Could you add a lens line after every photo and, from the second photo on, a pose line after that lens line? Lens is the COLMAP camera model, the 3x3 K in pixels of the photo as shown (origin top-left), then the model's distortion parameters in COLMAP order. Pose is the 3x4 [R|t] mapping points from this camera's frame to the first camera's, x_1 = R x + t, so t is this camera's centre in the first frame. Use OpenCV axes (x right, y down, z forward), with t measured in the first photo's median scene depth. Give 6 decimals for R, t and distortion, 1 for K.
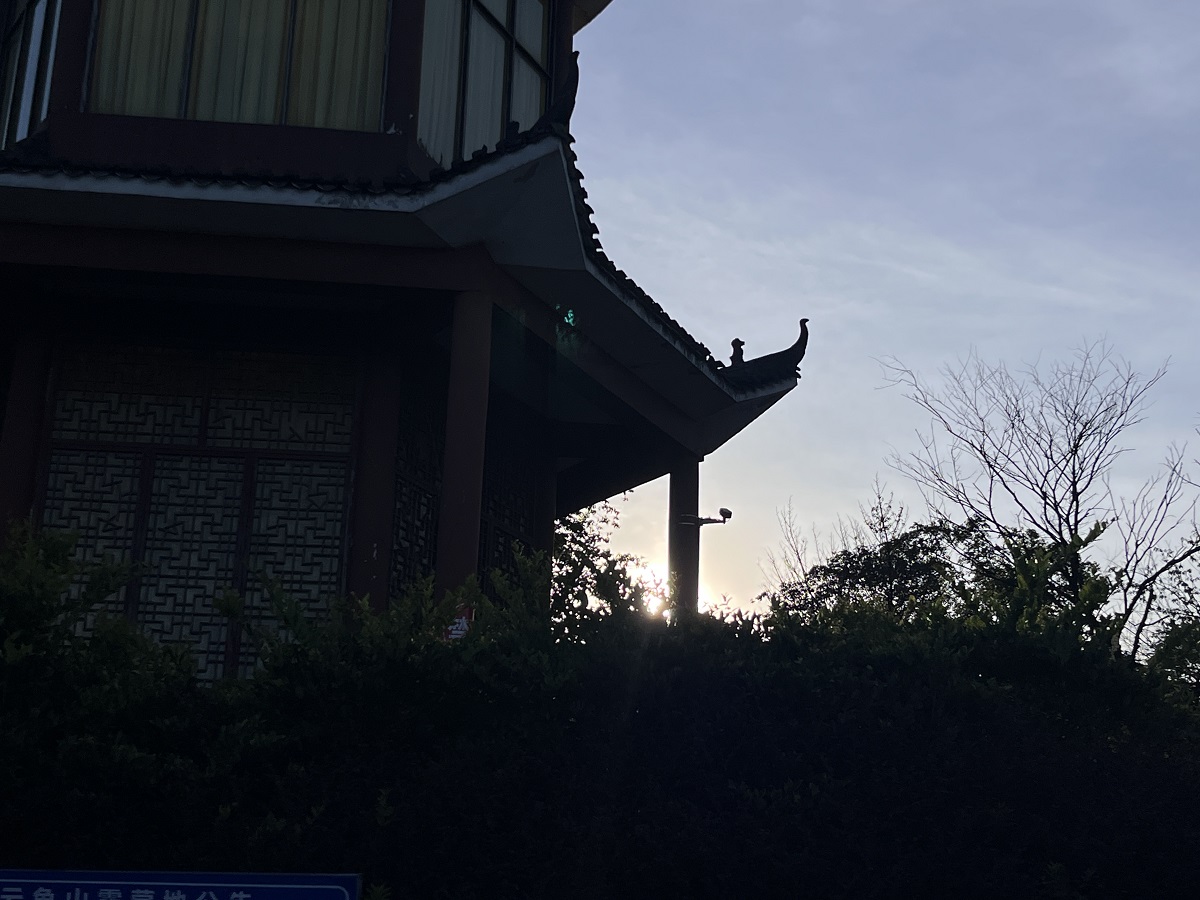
lens RADIAL K [[1726.7, 0, 600.9], [0, 1726.7, 450.8], [0, 0, 1]] dist [0.027239, 0.000000]
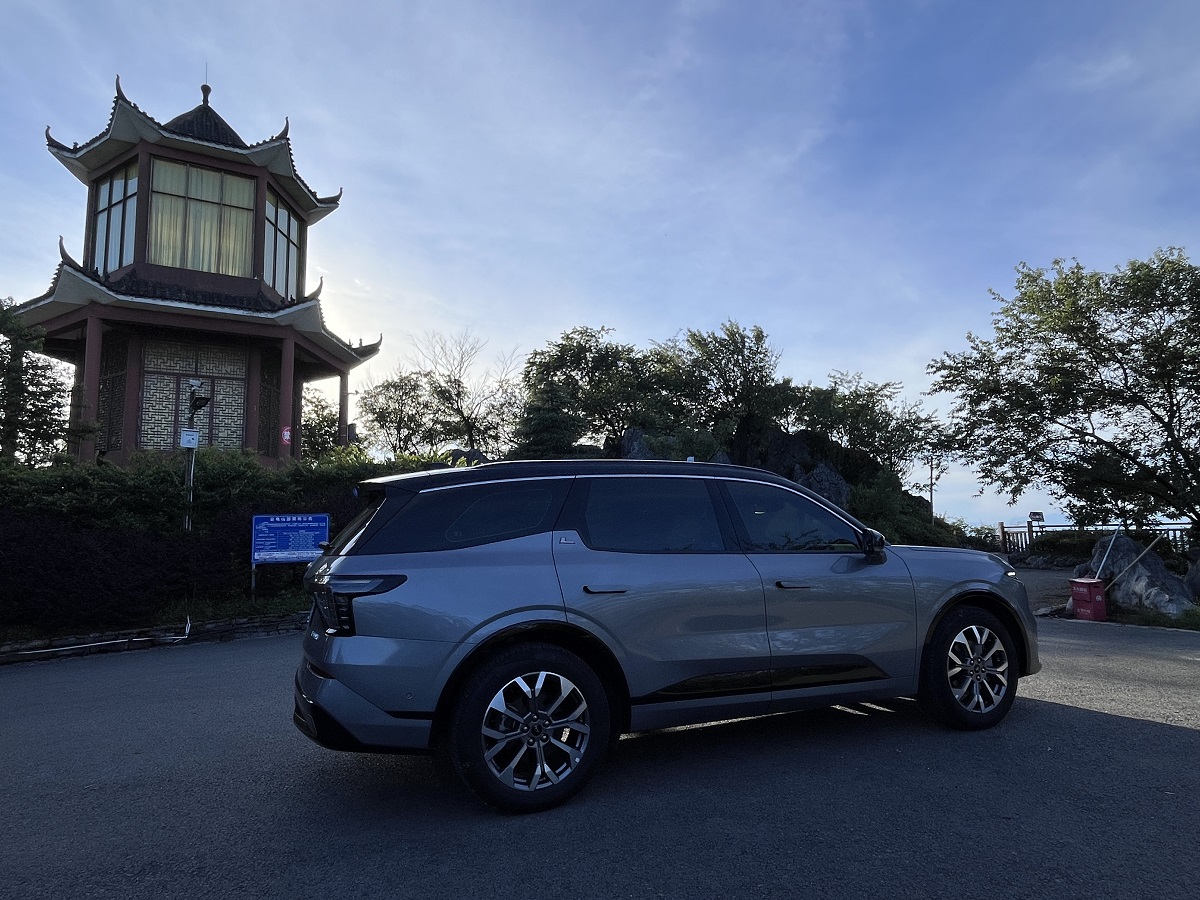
lens RADIAL K [[669.3, 0, 598.4], [0, 669.3, 454.4], [0, 0, 1]] dist [-0.001211, -0.000263]
pose [[0.896951, 0.005108, 0.442100, -0.097516], [-0.098330, 0.977195, 0.188204, -0.161950], [-0.431057, -0.212281, 0.876999, -0.481153]]
